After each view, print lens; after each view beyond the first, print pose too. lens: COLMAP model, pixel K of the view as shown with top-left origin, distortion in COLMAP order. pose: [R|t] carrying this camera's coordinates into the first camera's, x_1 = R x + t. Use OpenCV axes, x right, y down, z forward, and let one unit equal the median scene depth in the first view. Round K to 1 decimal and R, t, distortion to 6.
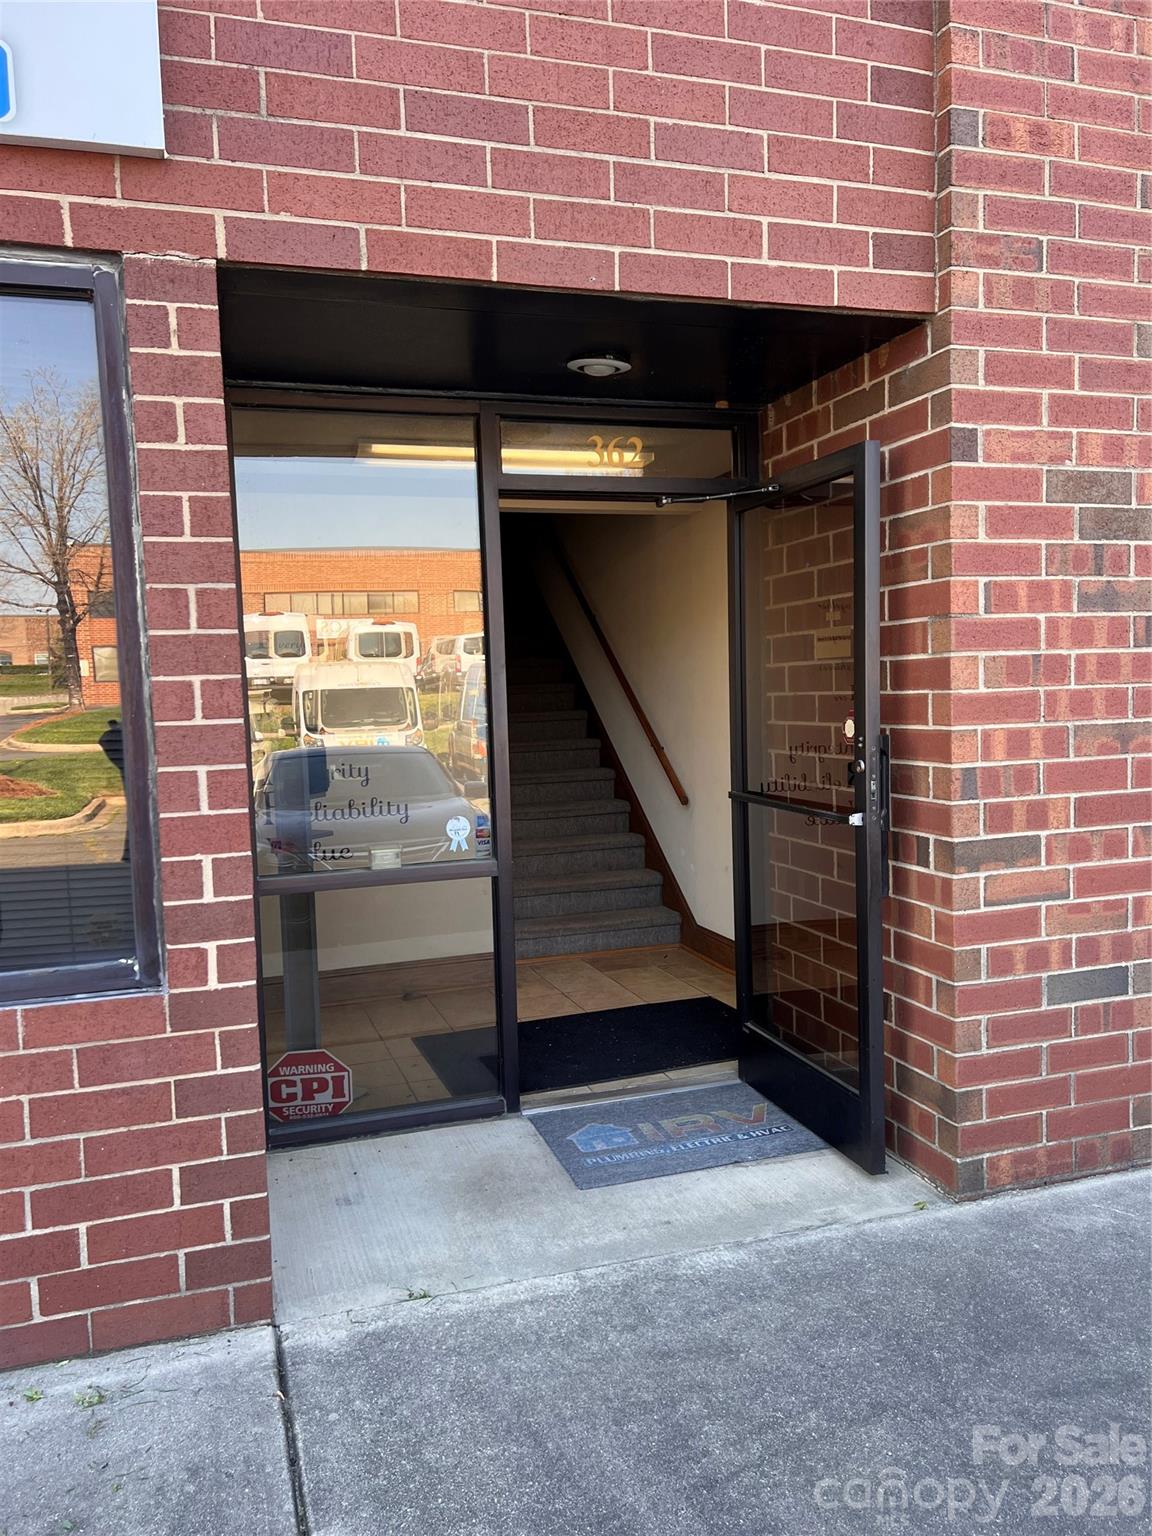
lens RADIAL K [[1179.4, 0, 582.7], [0, 1179.4, 795.2], [0, 0, 1]] dist [0.025784, -0.022874]
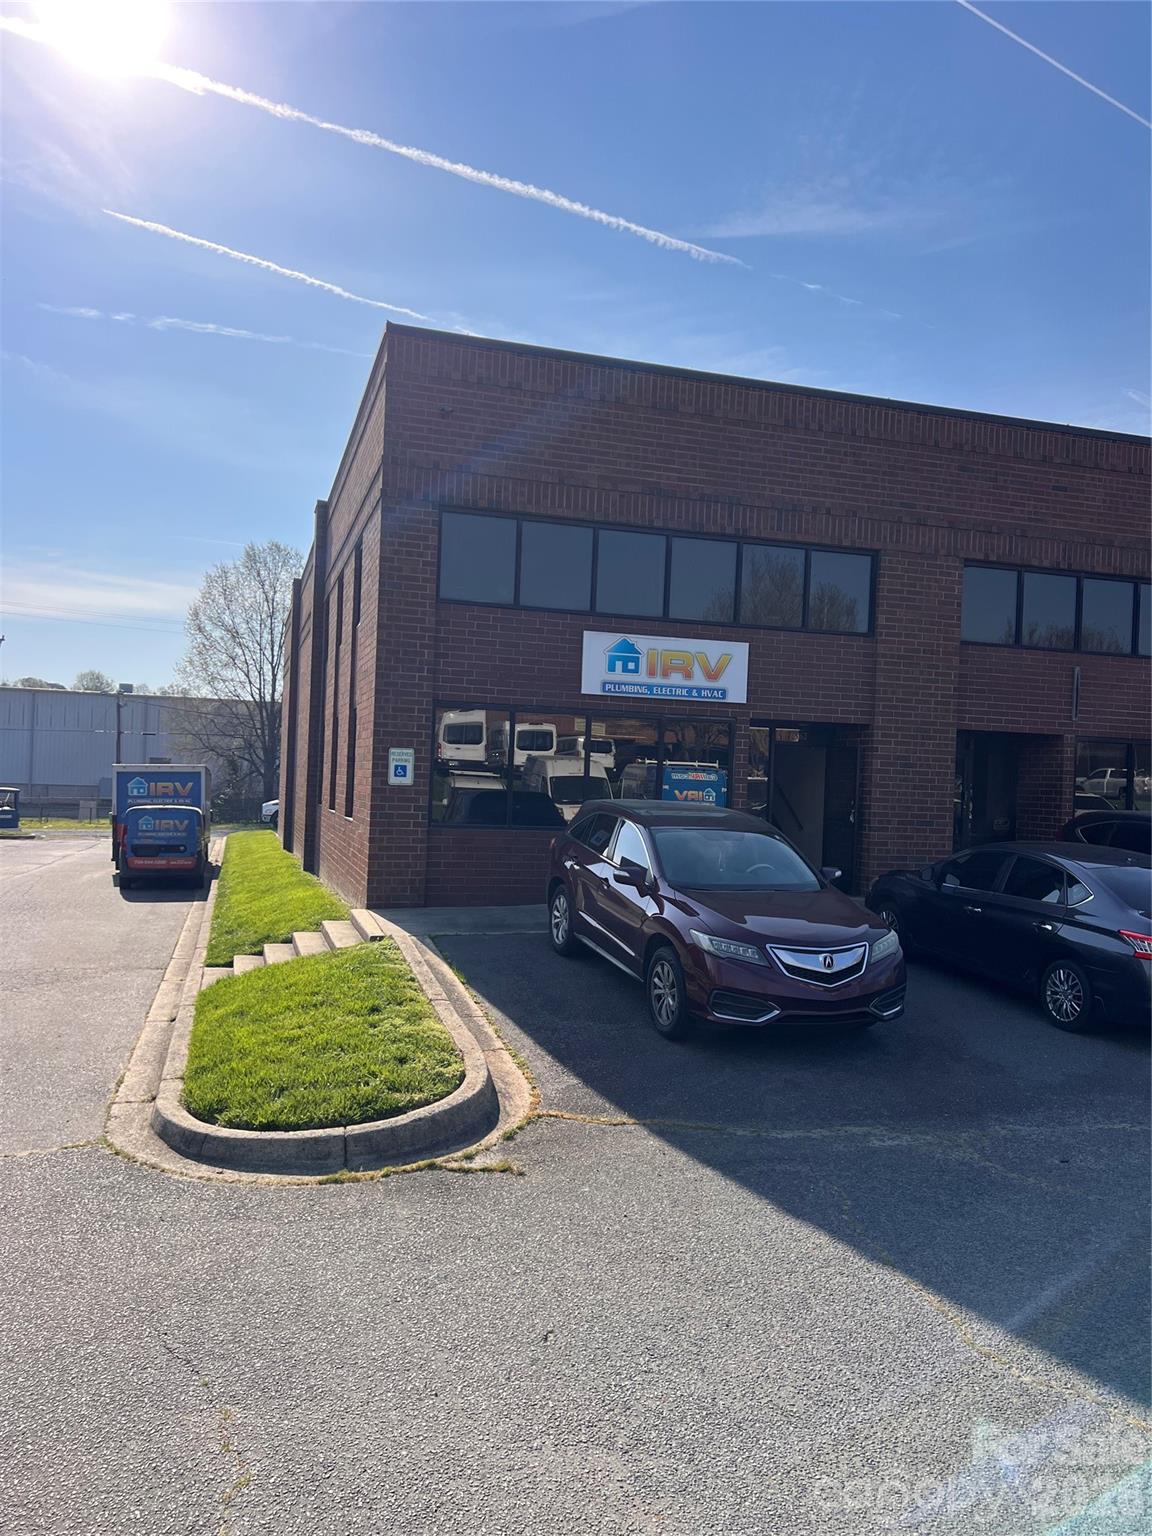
lens RADIAL K [[1179.4, 0, 565.4], [0, 1179.4, 777.2], [0, 0, 1]] dist [0.025784, -0.022874]
pose [[0.996646, 0.068816, -0.044277, -0.786820], [-0.072464, 0.993579, -0.086885, 0.369652], [0.038013, 0.089802, 0.995234, -4.136934]]
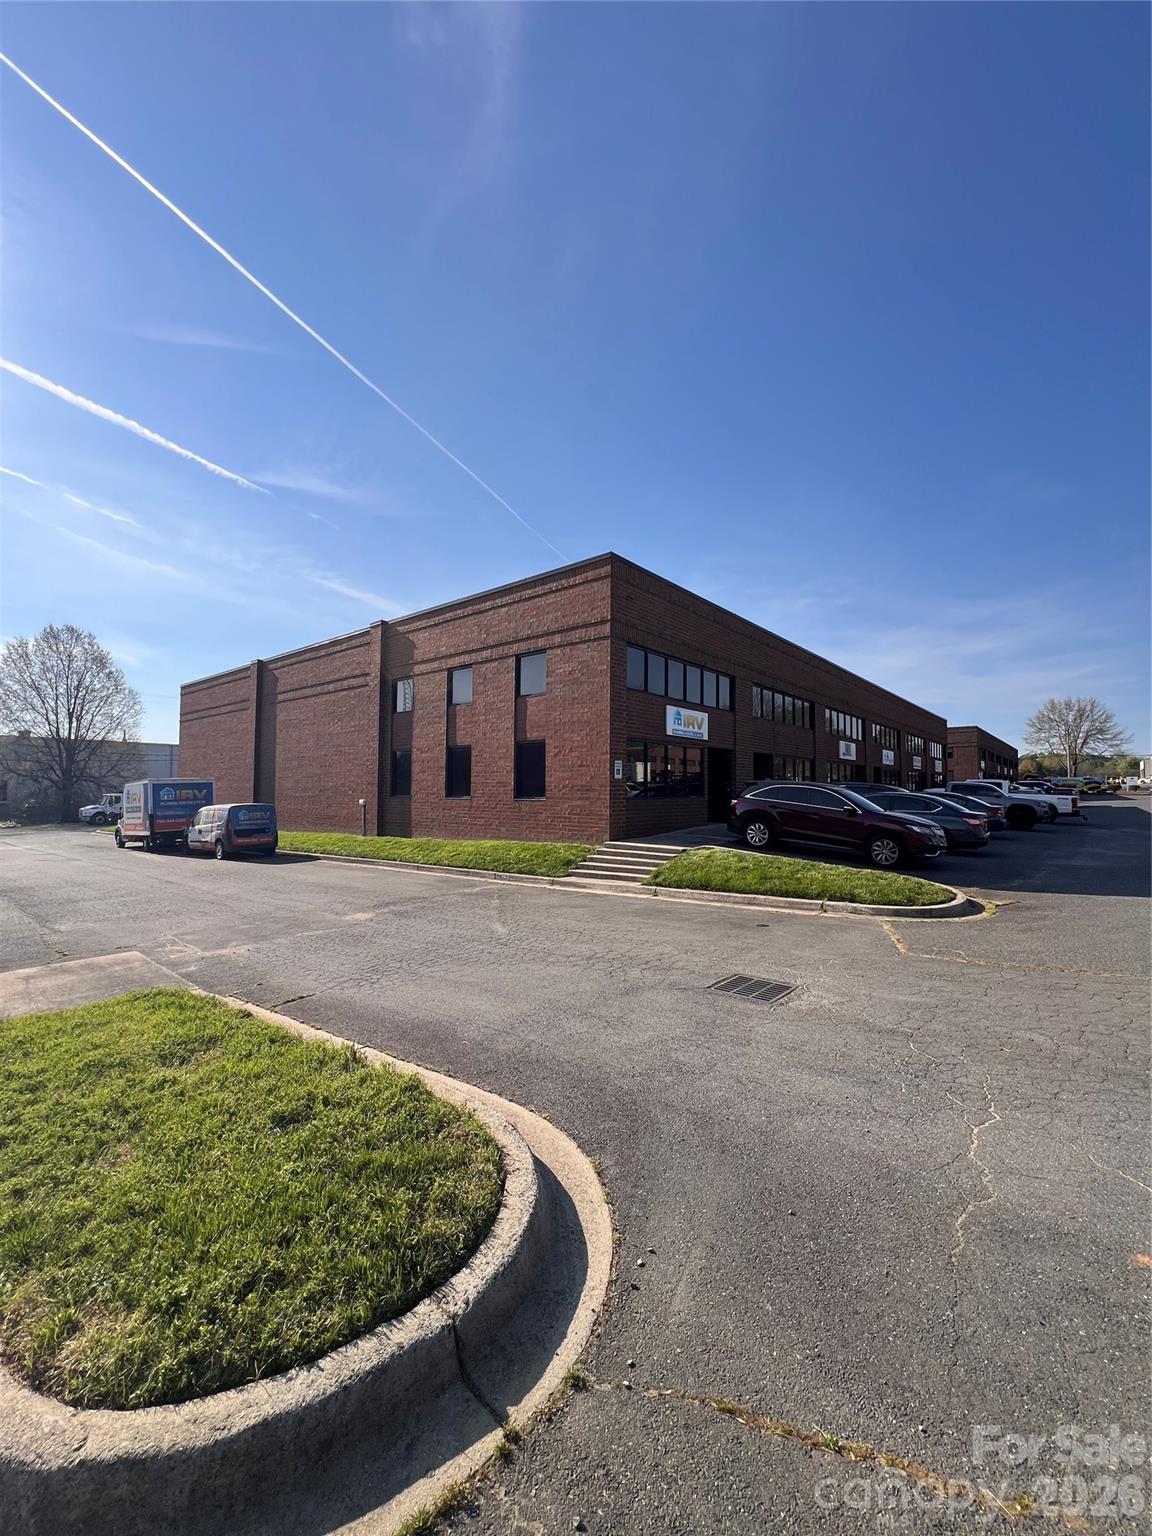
lens RADIAL K [[620.9, 0, 566.2], [0, 620.9, 762.9], [0, 0, 1]] dist [-0.002872, -0.000409]
pose [[0.851162, 0.057259, 0.521771, -4.486795], [0.016963, 0.990513, -0.136369, 0.578842], [-0.524629, 0.124923, 0.842116, -3.472277]]
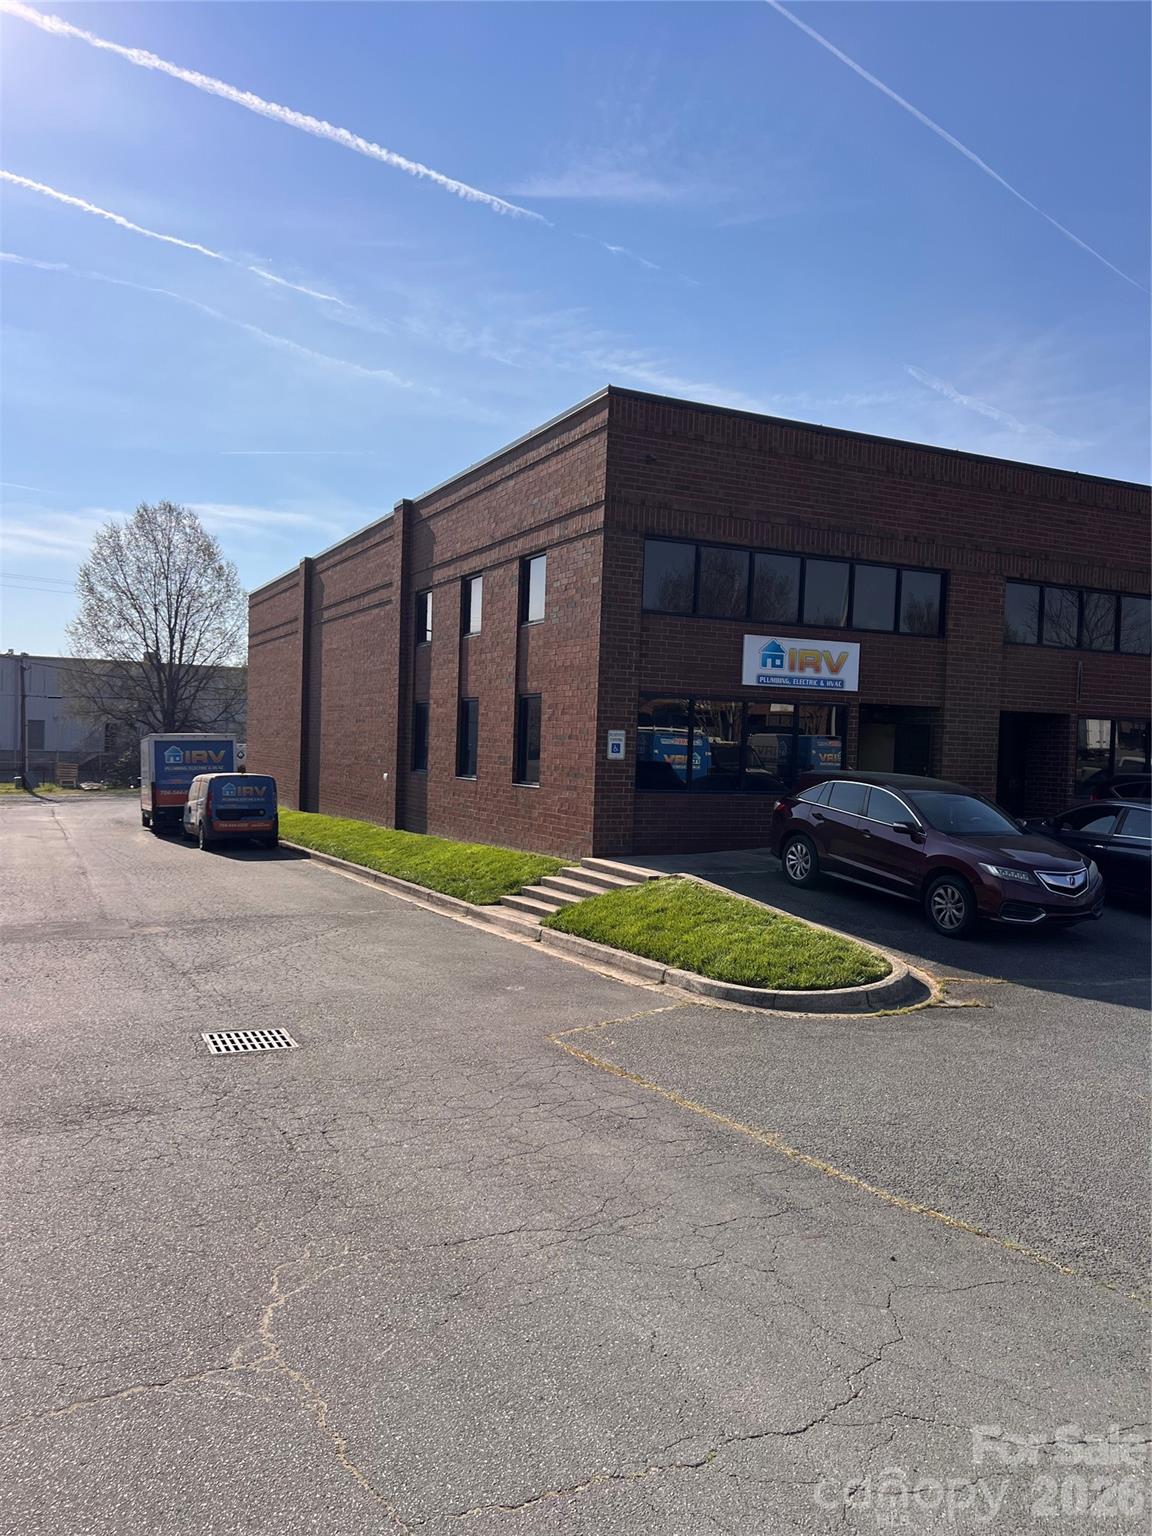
lens RADIAL K [[1179.4, 0, 545.4], [0, 1179.4, 776.2], [0, 0, 1]] dist [0.025784, -0.022874]
pose [[0.991972, 0.059855, 0.111397, -2.583853], [-0.053129, 0.996636, -0.062396, 0.505655], [-0.114756, 0.055977, 0.991815, -5.220588]]
